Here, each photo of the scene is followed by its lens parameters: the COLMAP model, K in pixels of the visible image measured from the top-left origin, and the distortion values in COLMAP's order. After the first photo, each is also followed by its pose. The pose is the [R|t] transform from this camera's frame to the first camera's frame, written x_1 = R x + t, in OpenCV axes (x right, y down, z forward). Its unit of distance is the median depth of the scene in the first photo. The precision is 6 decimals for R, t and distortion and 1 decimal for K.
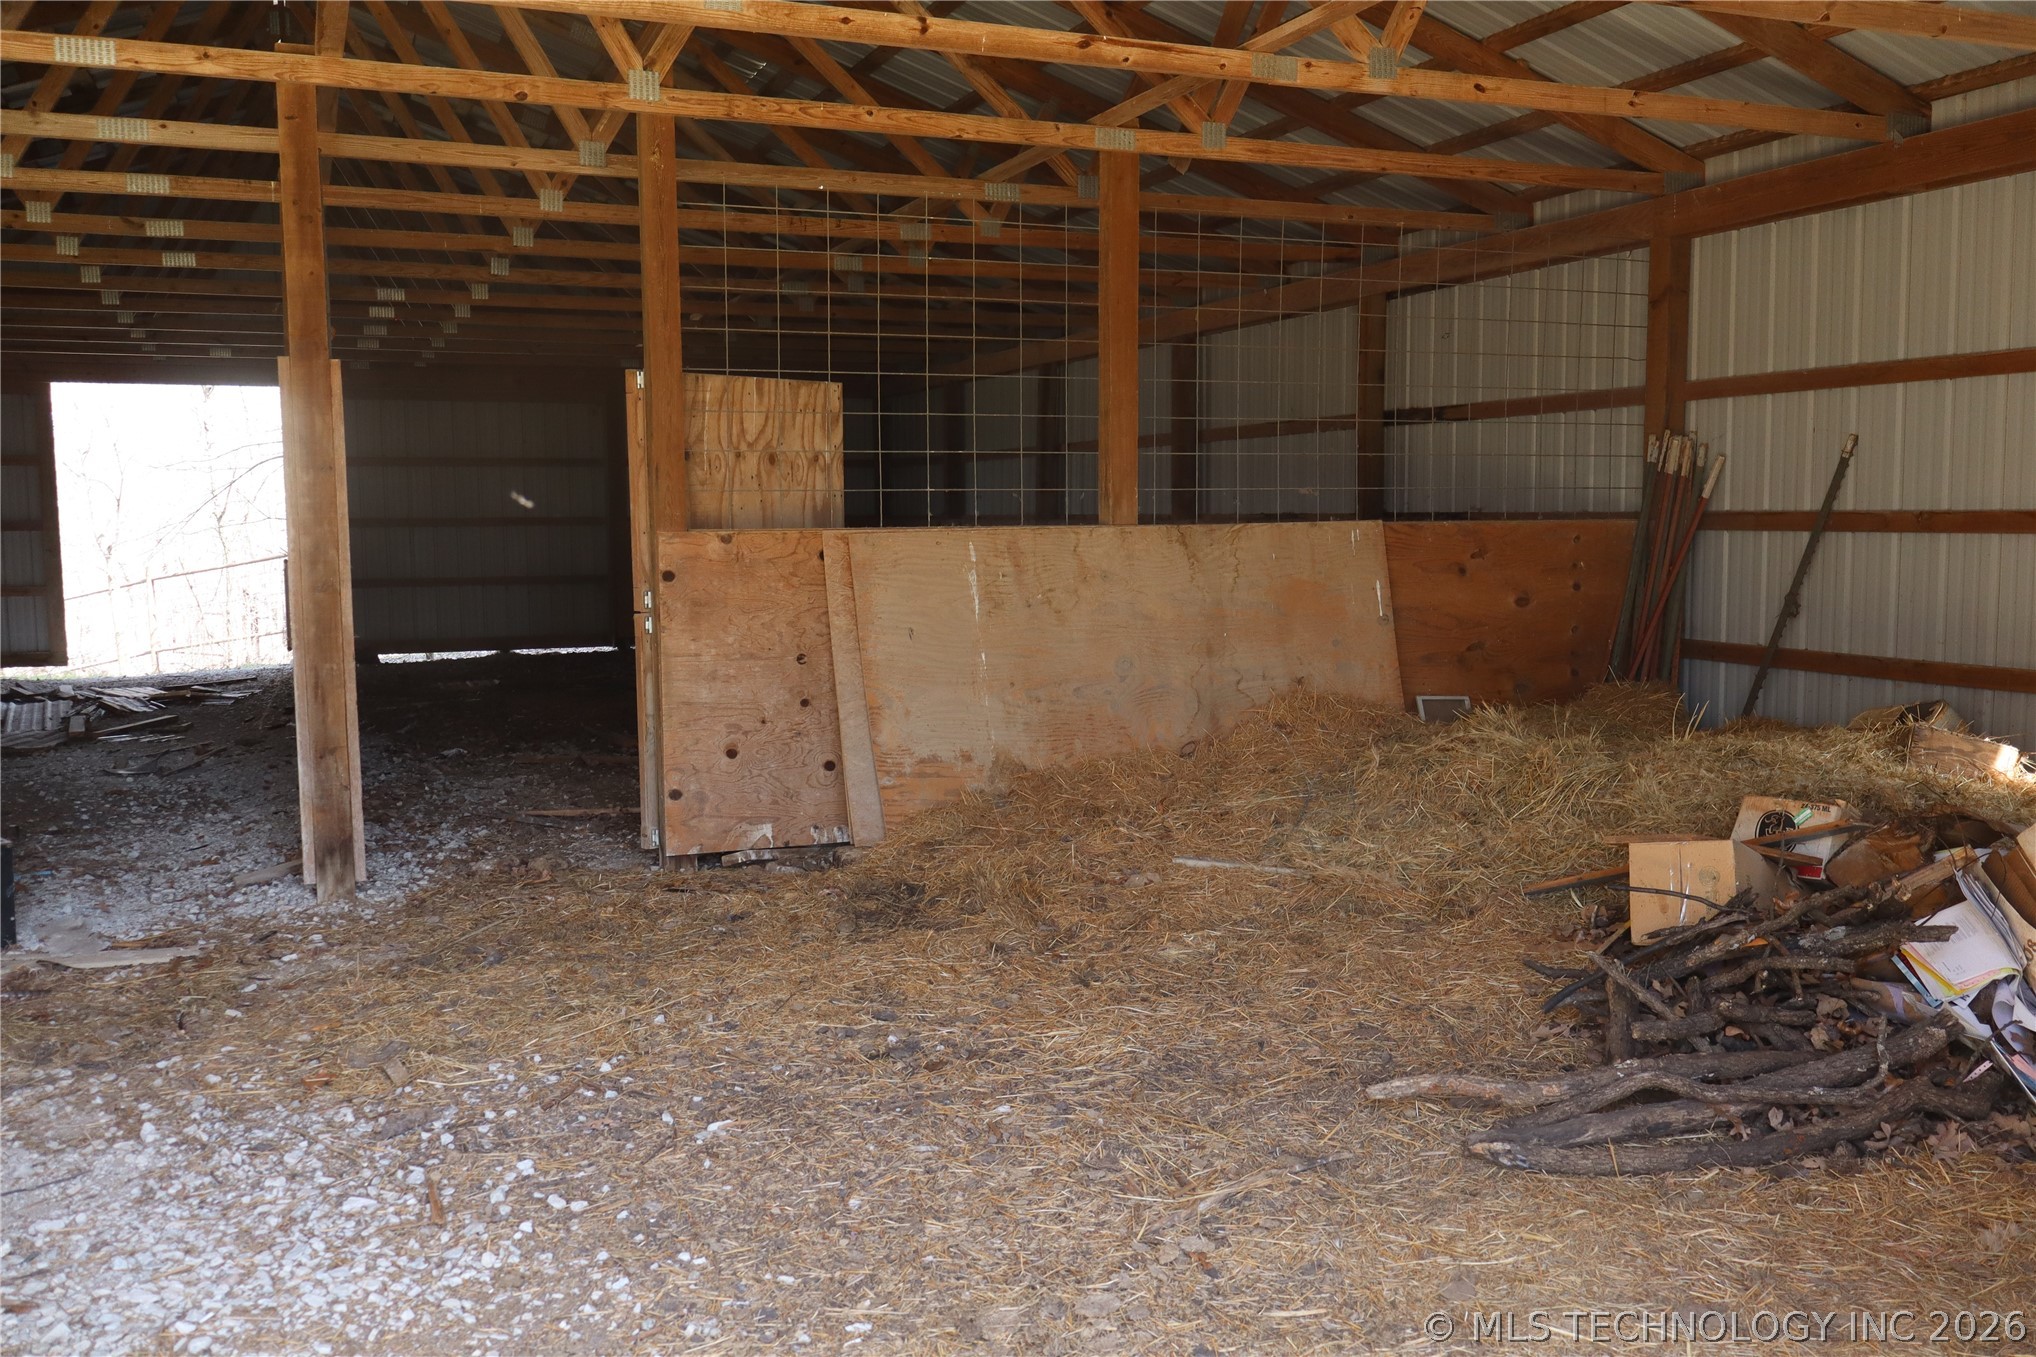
lens RADIAL K [[1727.5, 0, 1012.5], [0, 1727.5, 677.0], [0, 0, 1]] dist [0.003646, 0.004967]
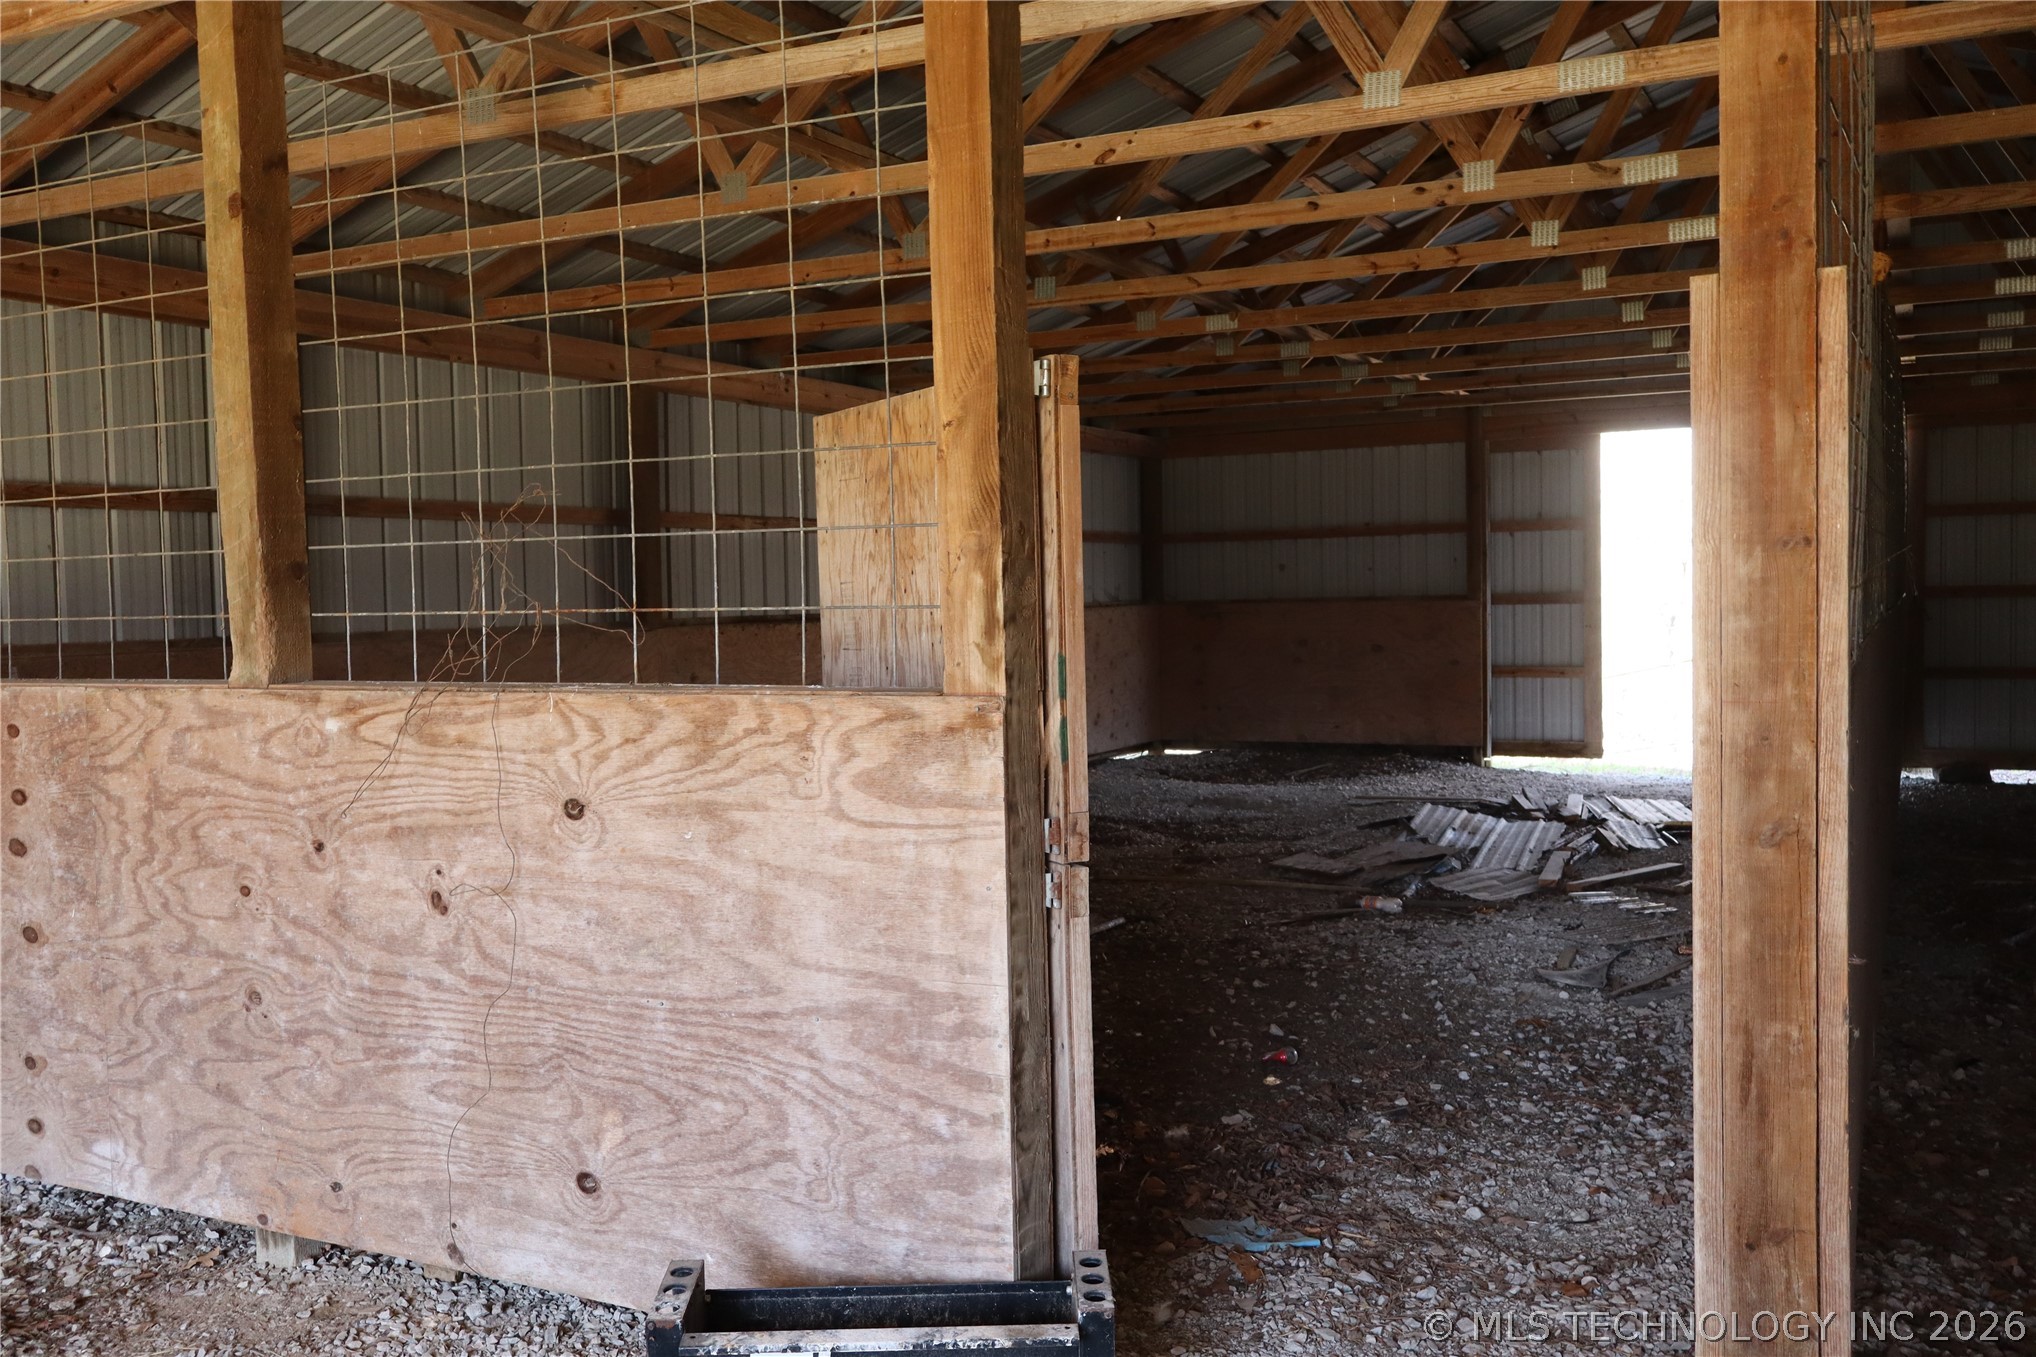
lens RADIAL K [[1727.5, 0, 1012.6], [0, 1727.5, 671.9], [0, 0, 1]] dist [0.003646, 0.004967]
pose [[0.640472, 0.031835, -0.767322, -0.130326], [-0.056609, 0.998379, -0.005829, -0.049768], [0.765893, 0.047170, 0.641236, 0.385580]]
